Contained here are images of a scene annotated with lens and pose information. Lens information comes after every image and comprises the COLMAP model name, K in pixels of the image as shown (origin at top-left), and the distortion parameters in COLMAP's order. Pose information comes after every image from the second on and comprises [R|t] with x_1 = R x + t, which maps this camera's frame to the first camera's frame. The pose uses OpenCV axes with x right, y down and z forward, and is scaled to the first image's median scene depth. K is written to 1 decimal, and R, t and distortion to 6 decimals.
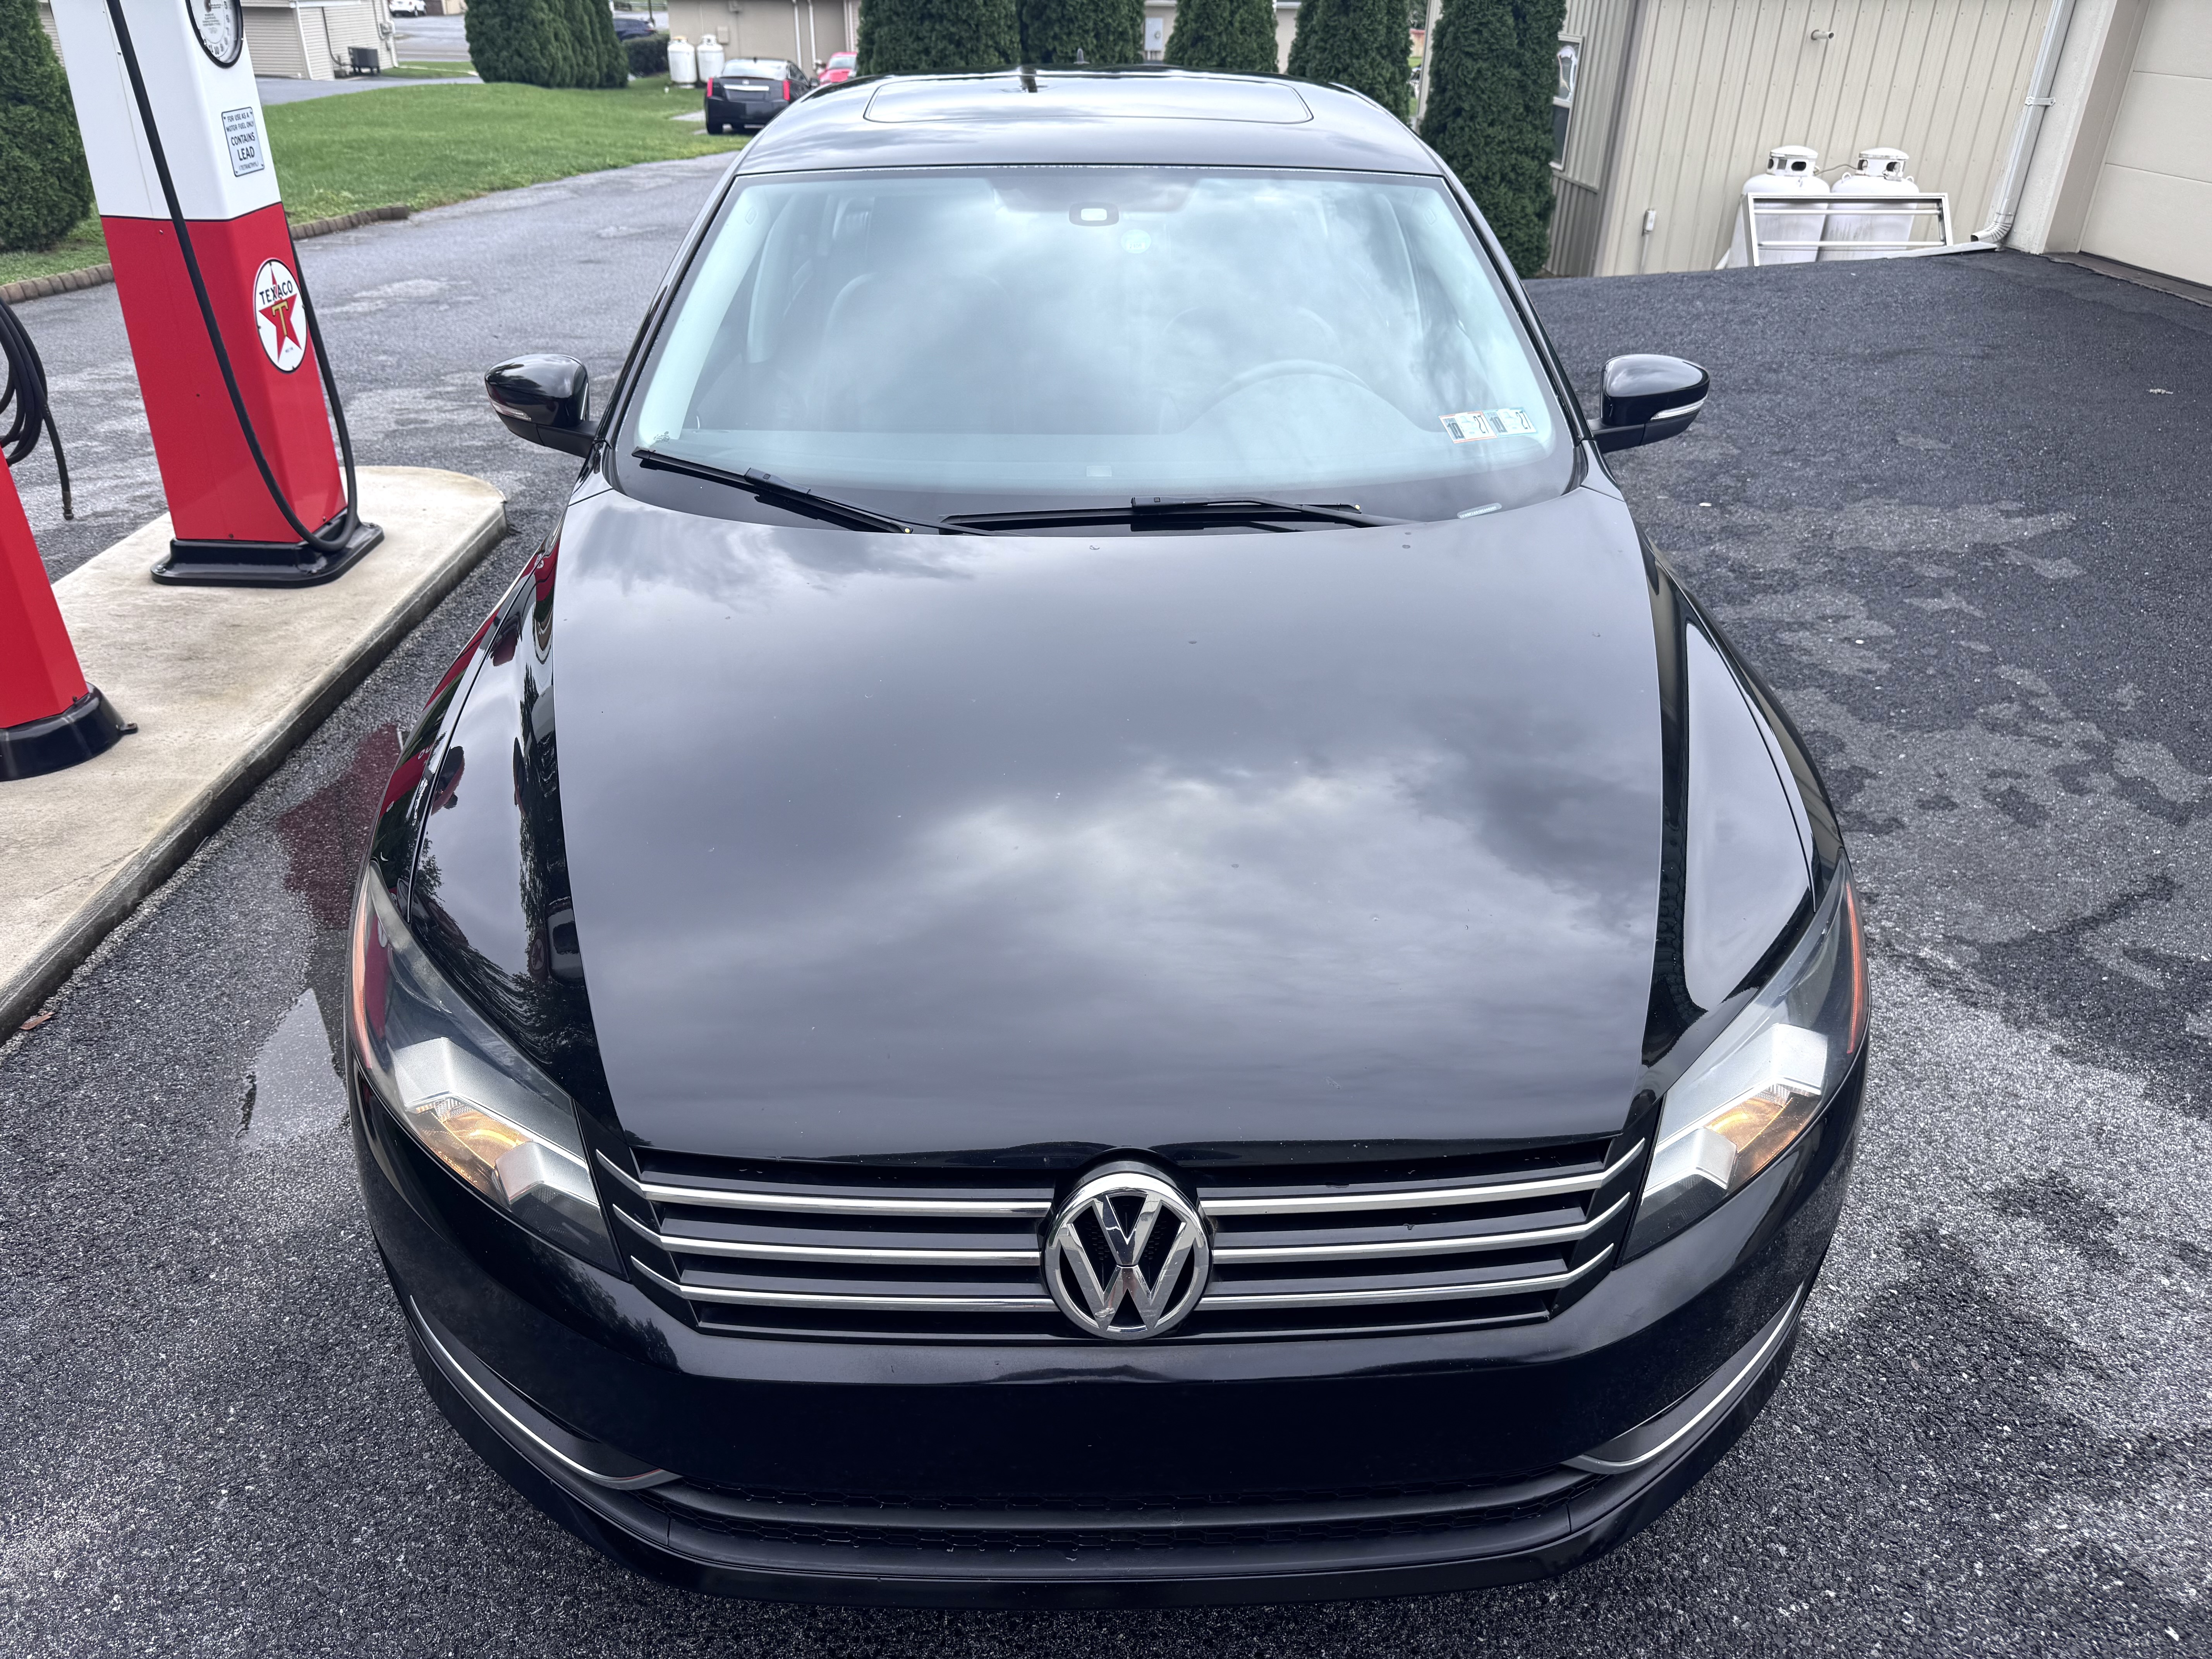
lens RADIAL K [[1568.2, 0, 1106.0], [0, 1568.2, 829.5], [0, 0, 1]] dist [0.003276, -0.008979]
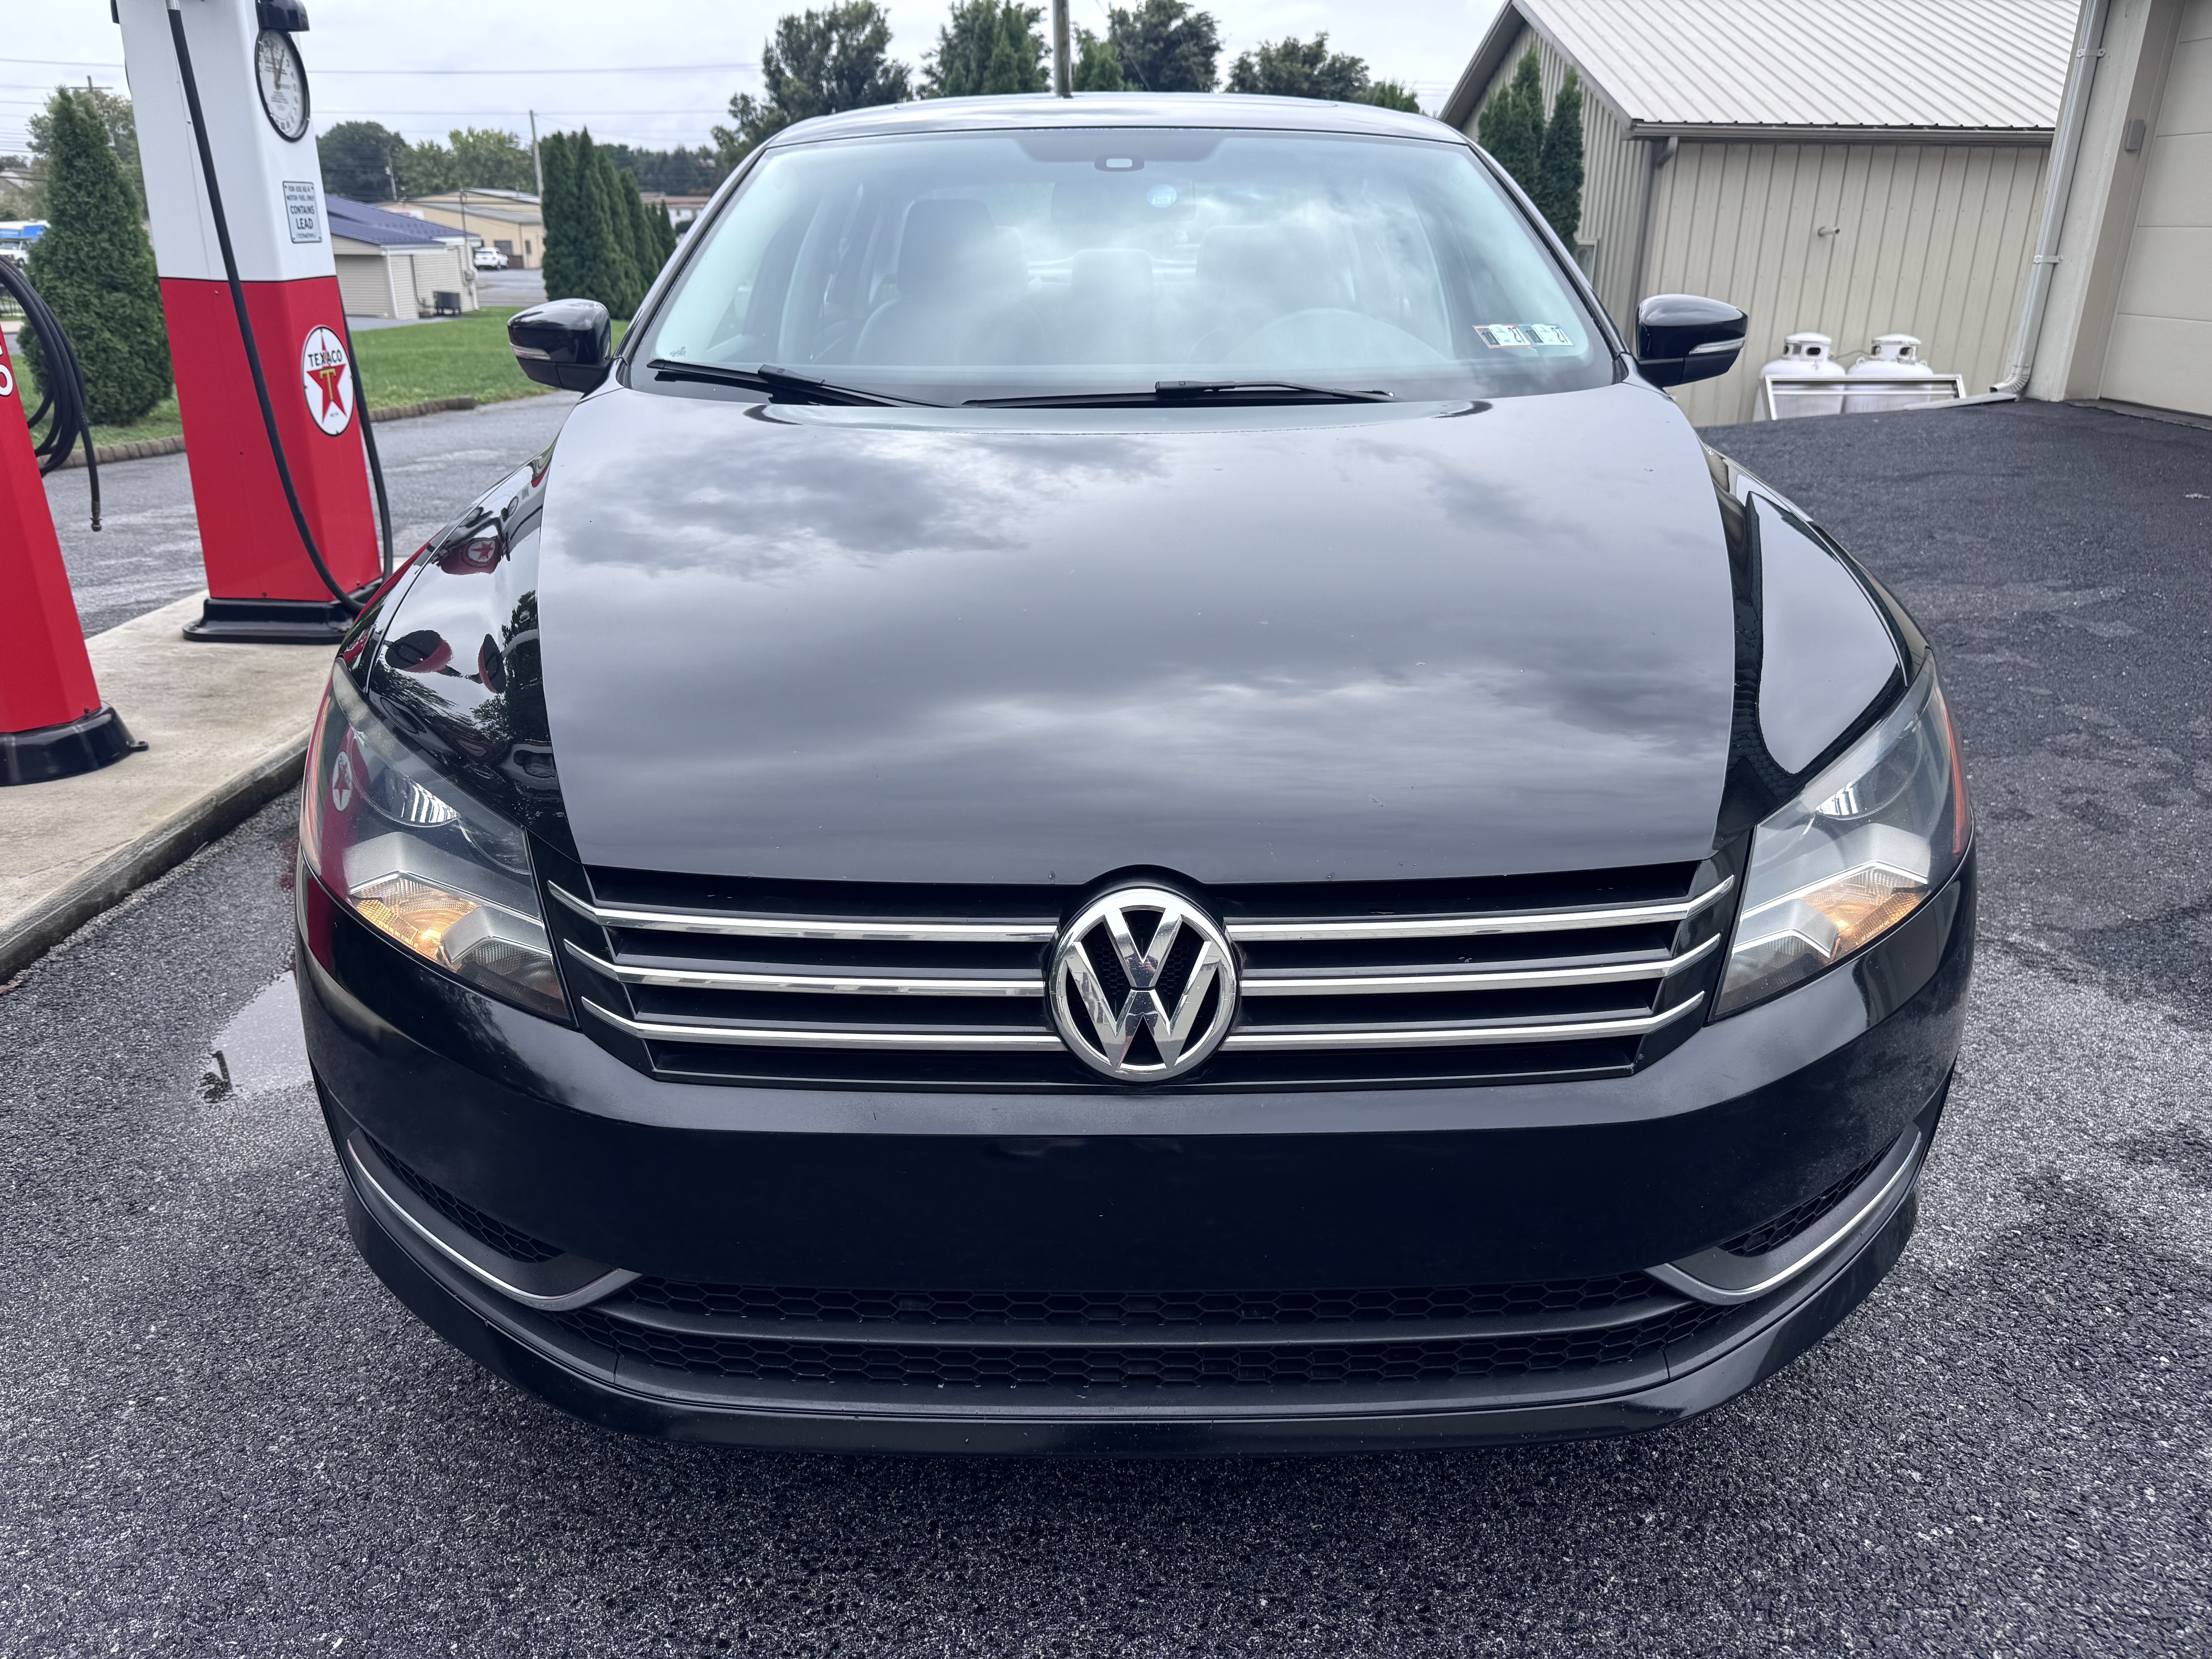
lens RADIAL K [[1568.8, 0, 1110.4], [0, 1568.8, 824.4], [0, 0, 1]] dist [0.001351, -0.007087]
pose [[0.999760, -0.001906, -0.021827, 0.007916], [-0.001150, 0.990270, -0.139154, 0.170694], [0.021880, 0.139146, 0.990030, 0.069424]]
